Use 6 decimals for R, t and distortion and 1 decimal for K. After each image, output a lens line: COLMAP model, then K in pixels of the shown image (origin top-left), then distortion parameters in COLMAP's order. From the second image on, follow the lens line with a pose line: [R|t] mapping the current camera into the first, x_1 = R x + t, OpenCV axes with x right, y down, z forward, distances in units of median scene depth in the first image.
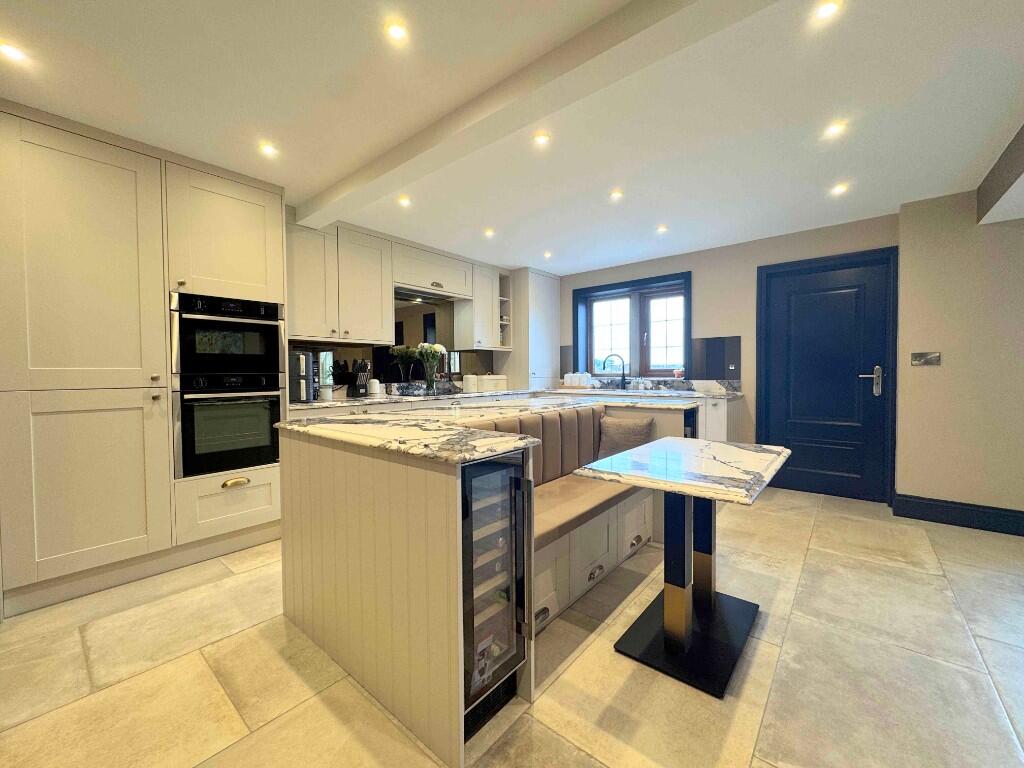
lens RADIAL K [[408.2, 0, 509.8], [0, 408.2, 383.0], [0, 0, 1]] dist [-0.002985, 0.000094]
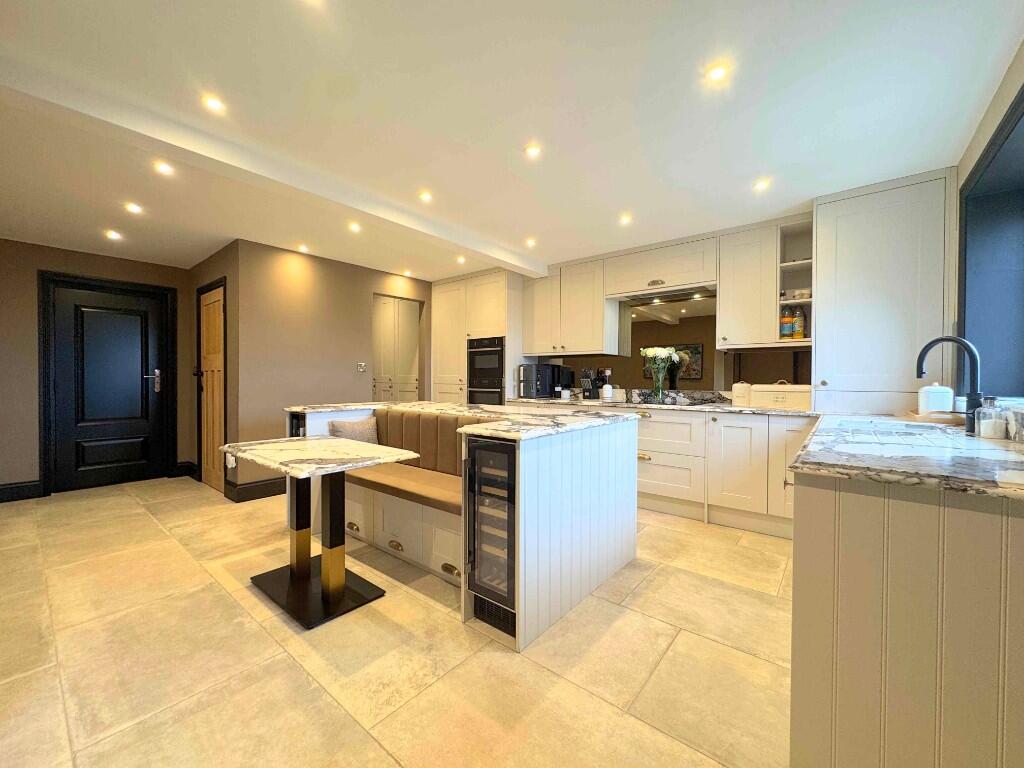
lens RADIAL K [[408.2, 0, 510.9], [0, 408.2, 381.6], [0, 0, 1]] dist [-0.002985, 0.000094]
pose [[0.018133, 0.016620, -0.999697, 0.956882], [-0.028964, 0.999451, 0.016091, -0.033817], [0.999416, 0.028663, 0.018604, 0.881709]]
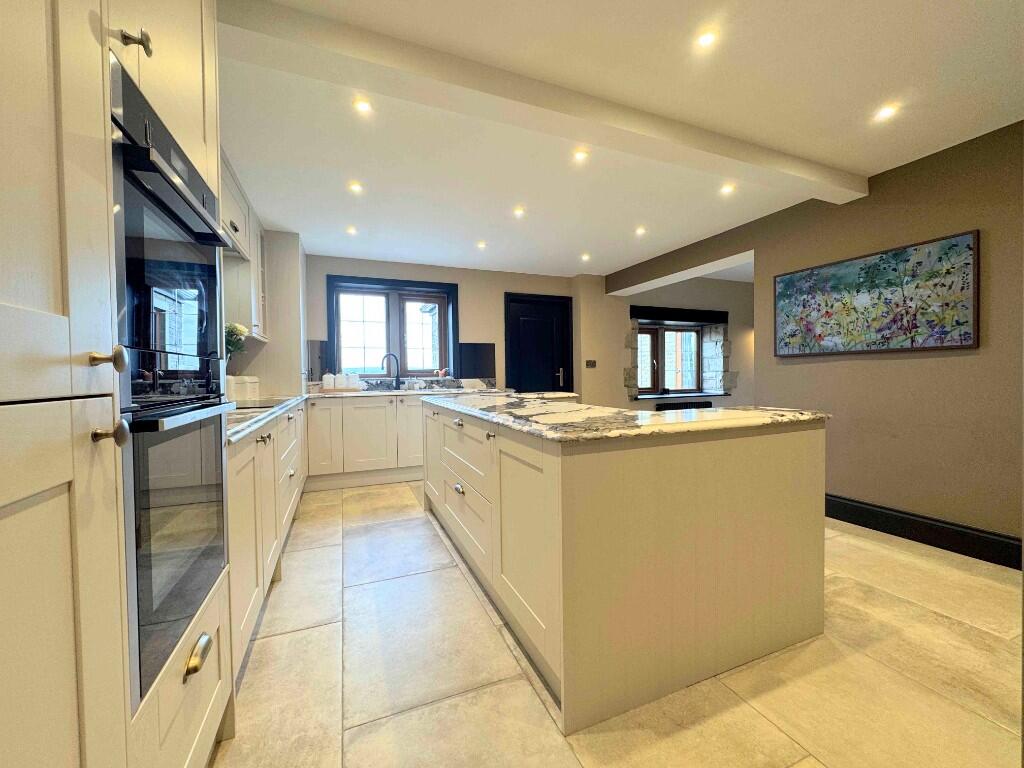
lens RADIAL K [[408.2, 0, 510.0], [0, 408.2, 384.5], [0, 0, 1]] dist [-0.002985, 0.000094]
pose [[0.462391, -0.020526, 0.886438, -0.701808], [0.031754, 0.999474, 0.006580, 0.007286], [-0.886107, 0.025106, 0.462800, 0.470489]]
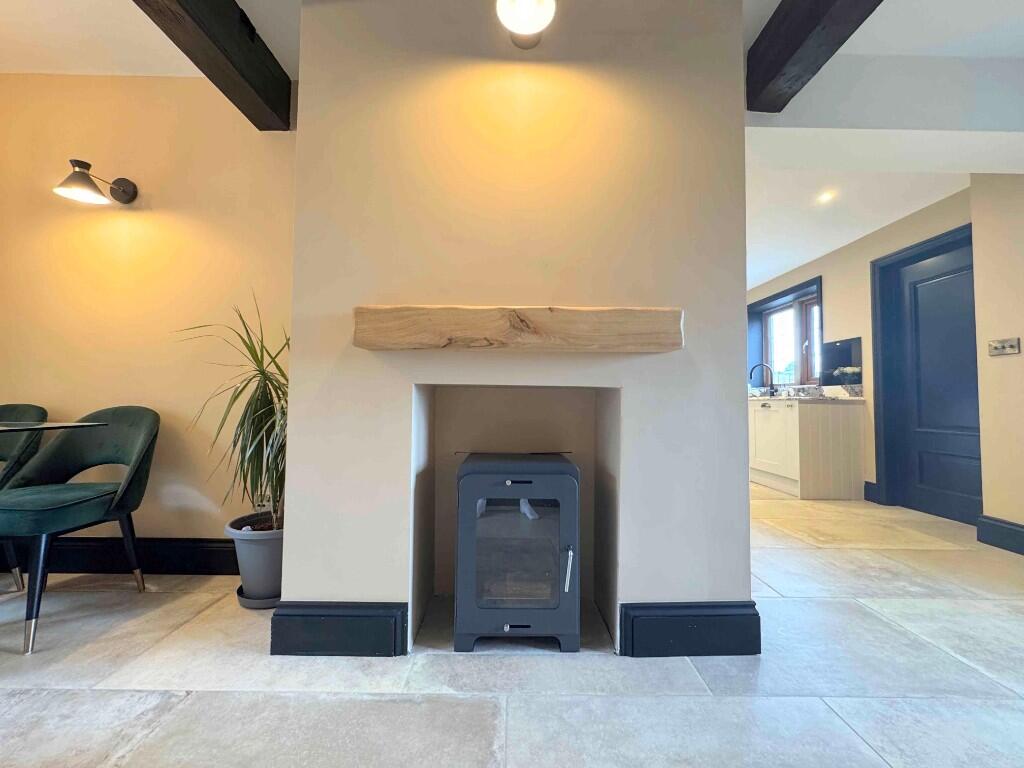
lens RADIAL K [[408.2, 0, 511.8], [0, 408.2, 382.8], [0, 0, 1]] dist [-0.002985, 0.000094]
pose [[0.645620, -0.016990, -0.763470, 0.971821], [-0.035026, 0.998042, -0.051830, 0.083687], [0.762855, 0.060204, 0.643760, -0.259336]]
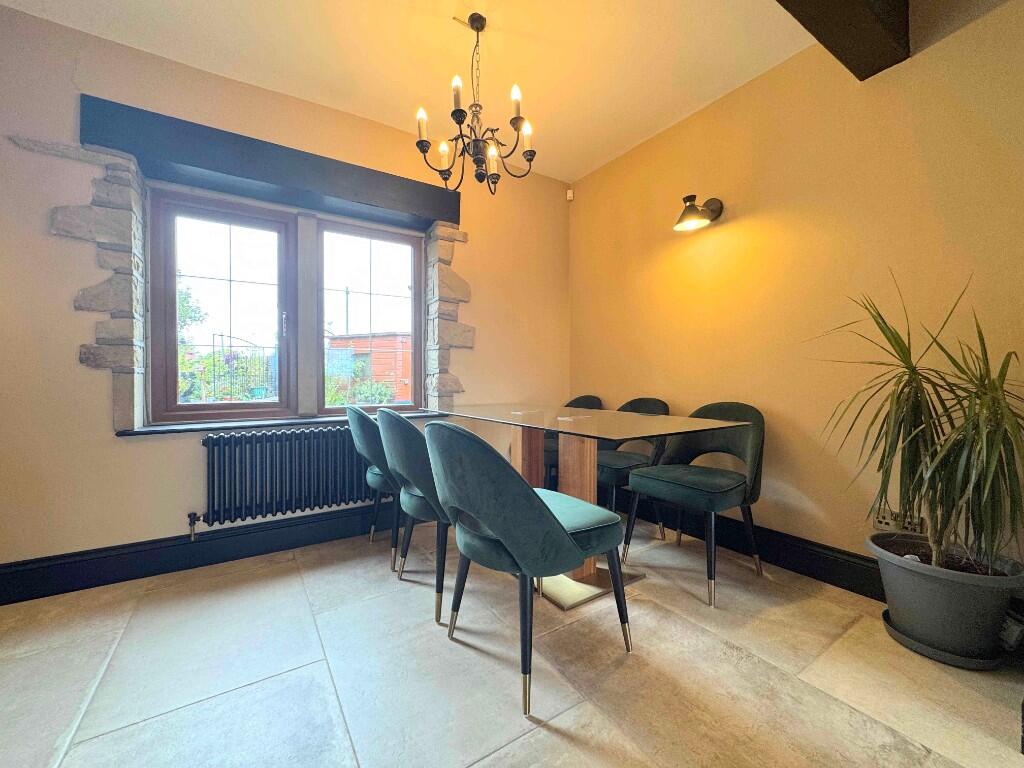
lens RADIAL K [[408.2, 0, 509.0], [0, 408.2, 382.4], [0, 0, 1]] dist [-0.002985, 0.000094]
pose [[-0.291150, 0.013617, -0.956581, 0.889184], [-0.016407, 0.999681, 0.019224, 0.066549], [0.956537, 0.021292, -0.290833, -0.463244]]
